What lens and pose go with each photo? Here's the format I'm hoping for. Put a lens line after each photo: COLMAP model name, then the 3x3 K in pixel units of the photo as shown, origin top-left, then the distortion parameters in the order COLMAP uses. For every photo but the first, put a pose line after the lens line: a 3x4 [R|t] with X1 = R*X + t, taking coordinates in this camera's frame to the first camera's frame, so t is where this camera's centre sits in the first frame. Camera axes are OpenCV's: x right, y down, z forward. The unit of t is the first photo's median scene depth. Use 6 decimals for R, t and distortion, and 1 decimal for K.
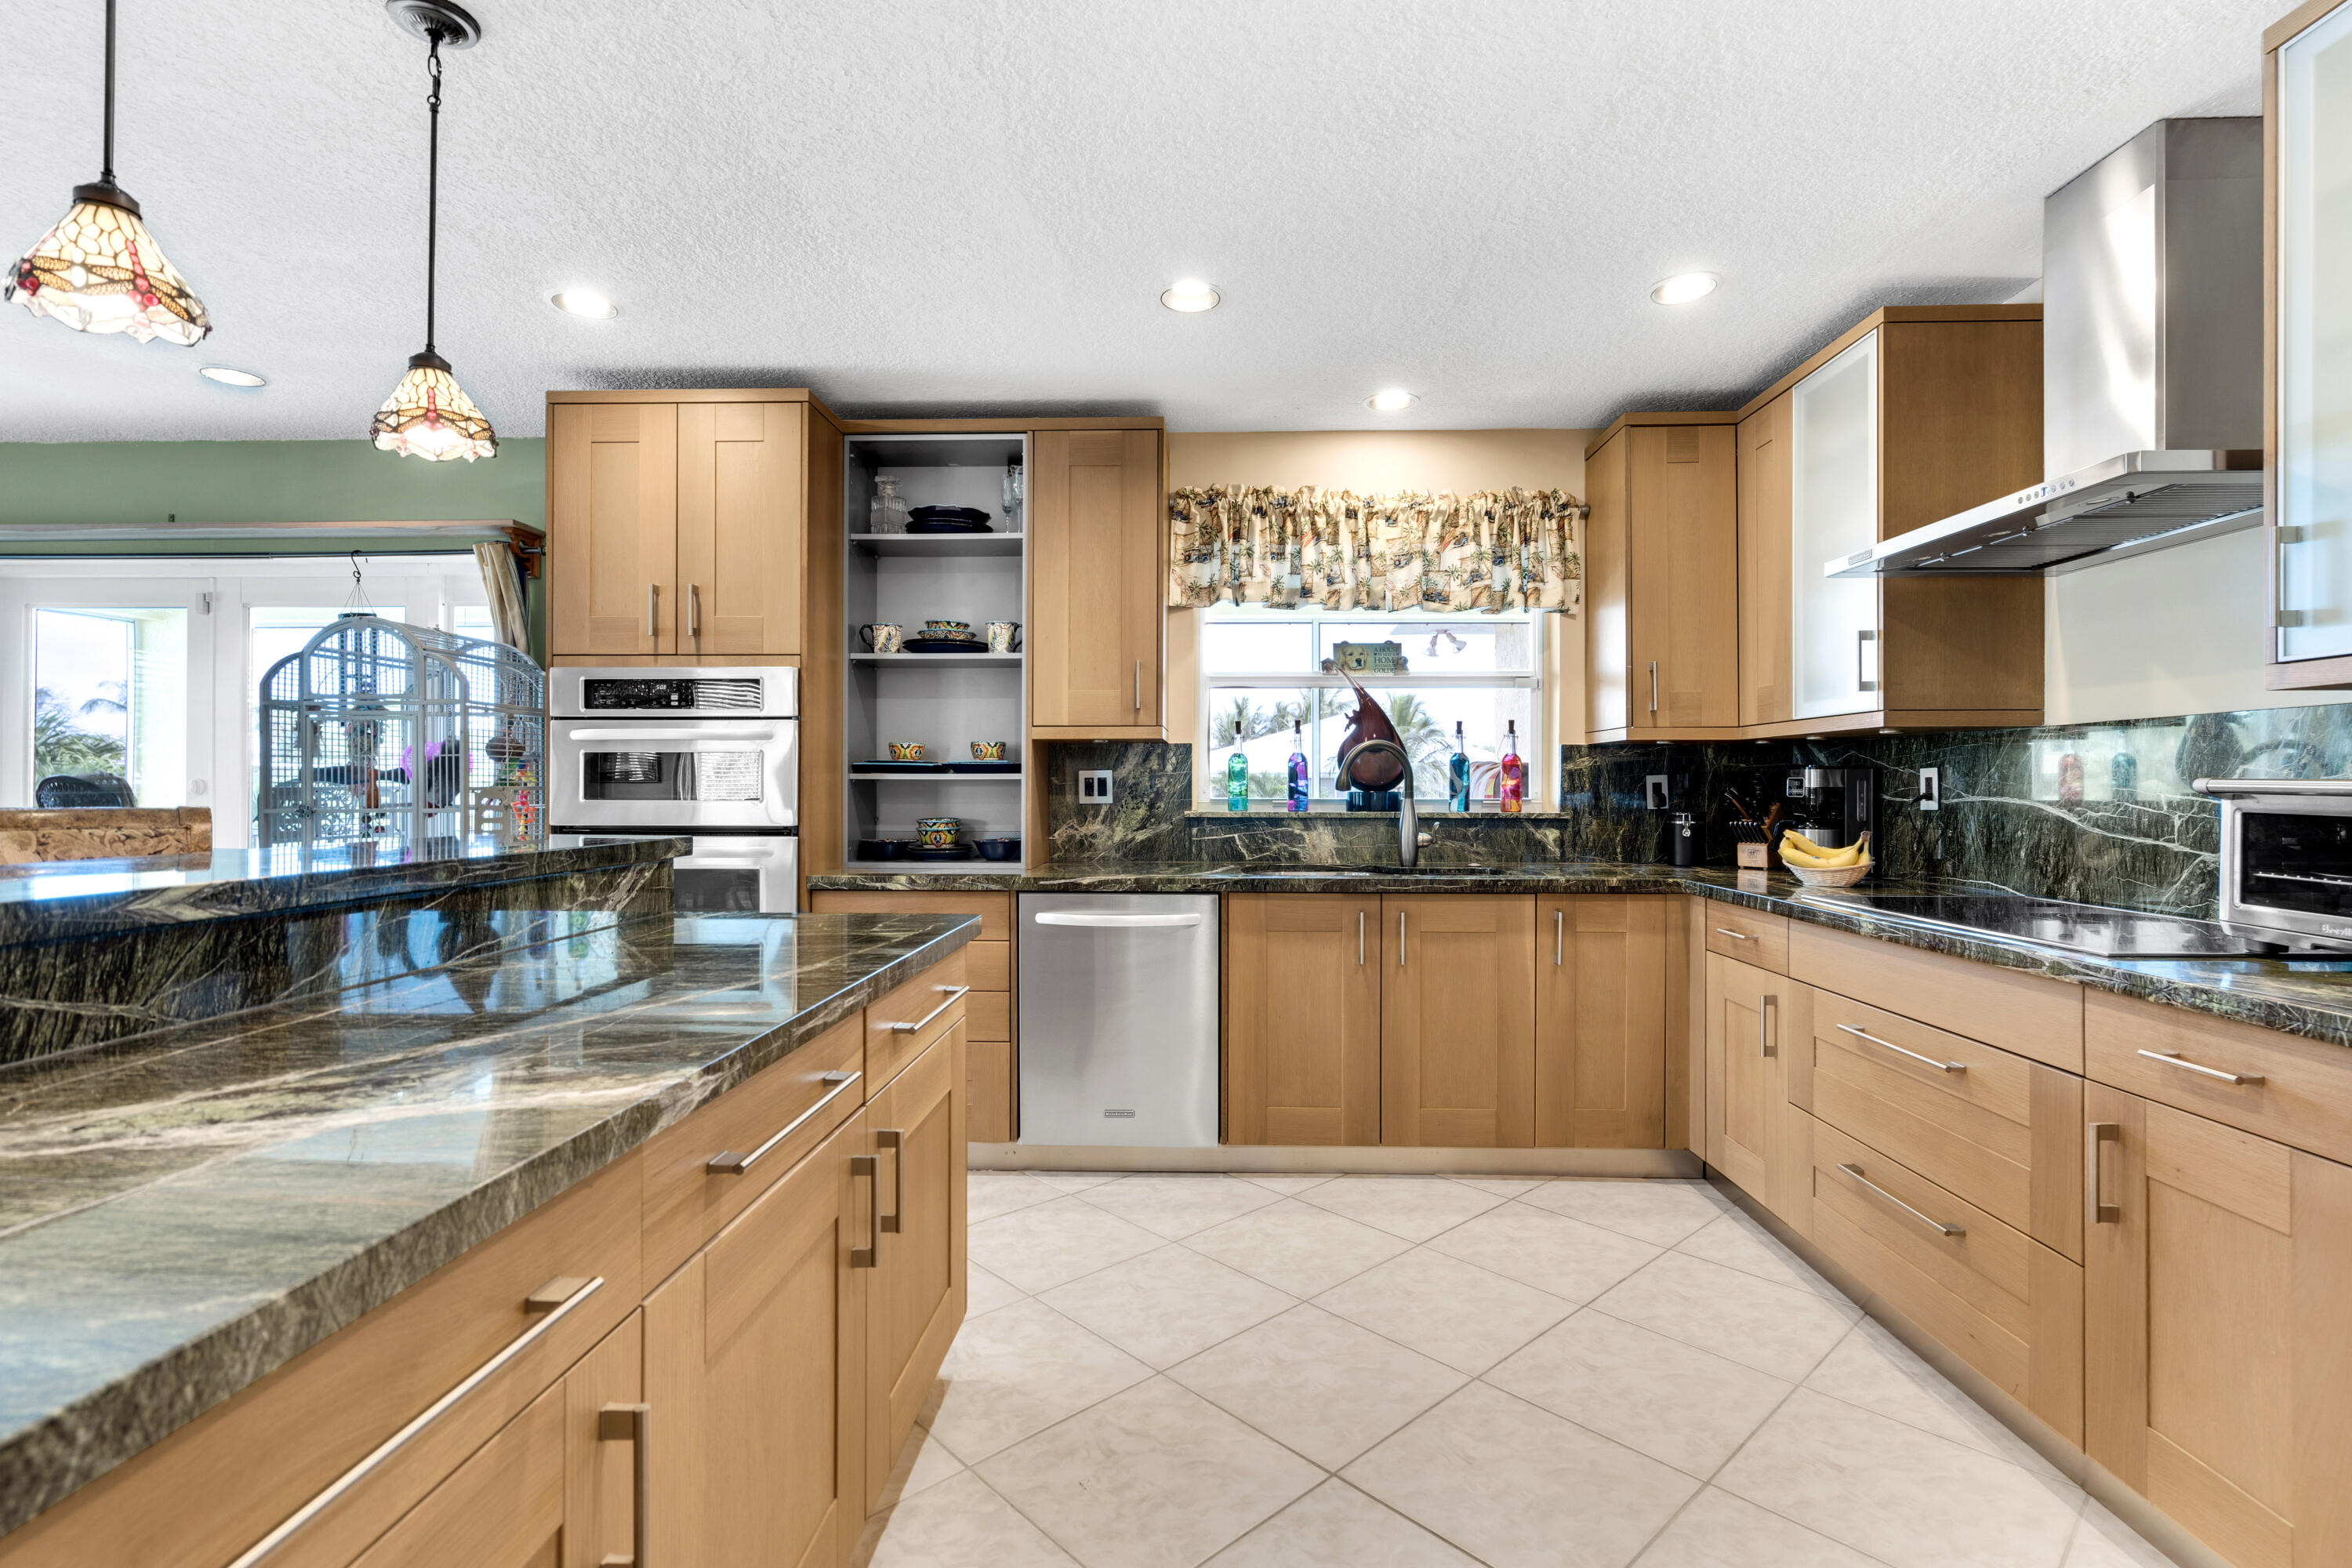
lens RADIAL K [[1079.9, 0, 1178.6], [0, 1079.9, 801.8], [0, 0, 1]] dist [-0.004219, 0.001361]
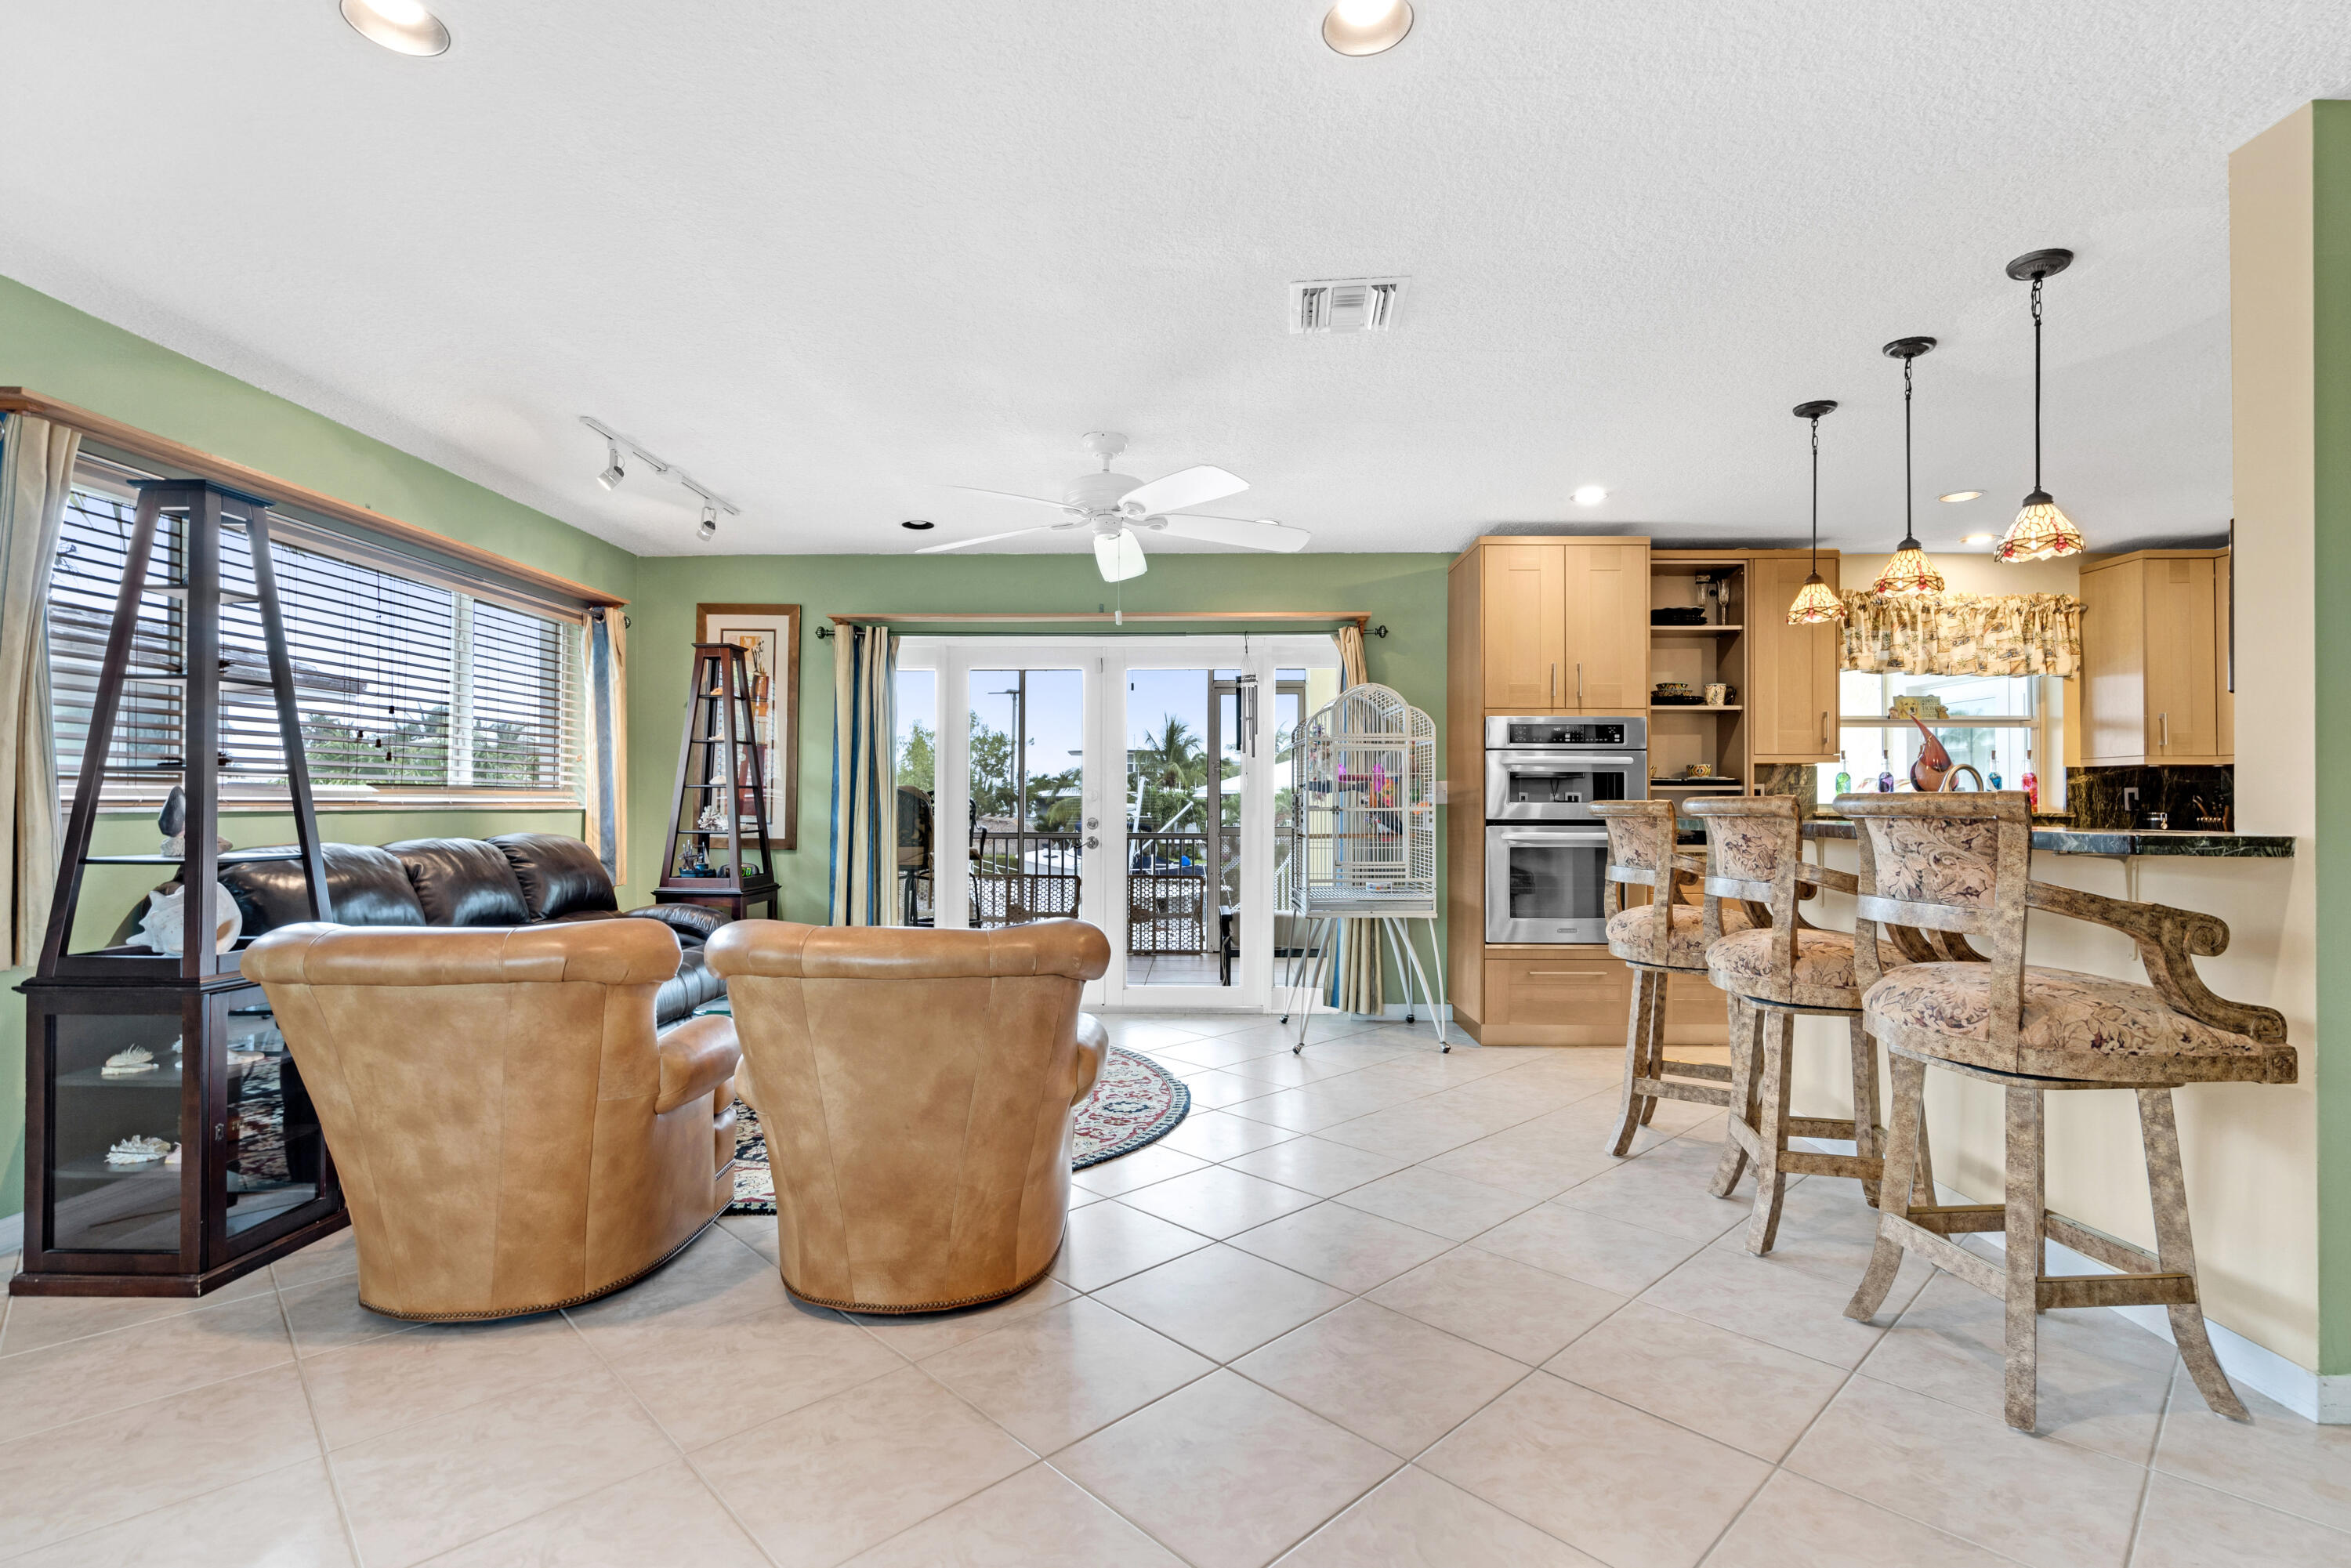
lens RADIAL K [[1079.4, 0, 1165.5], [0, 1079.4, 769.7], [0, 0, 1]] dist [-0.004219, 0.001361]
pose [[0.999960, 0.003266, 0.008282, -0.885869], [-0.002966, 0.999348, -0.035987, 0.007270], [-0.008395, 0.035961, 0.999318, -0.452154]]
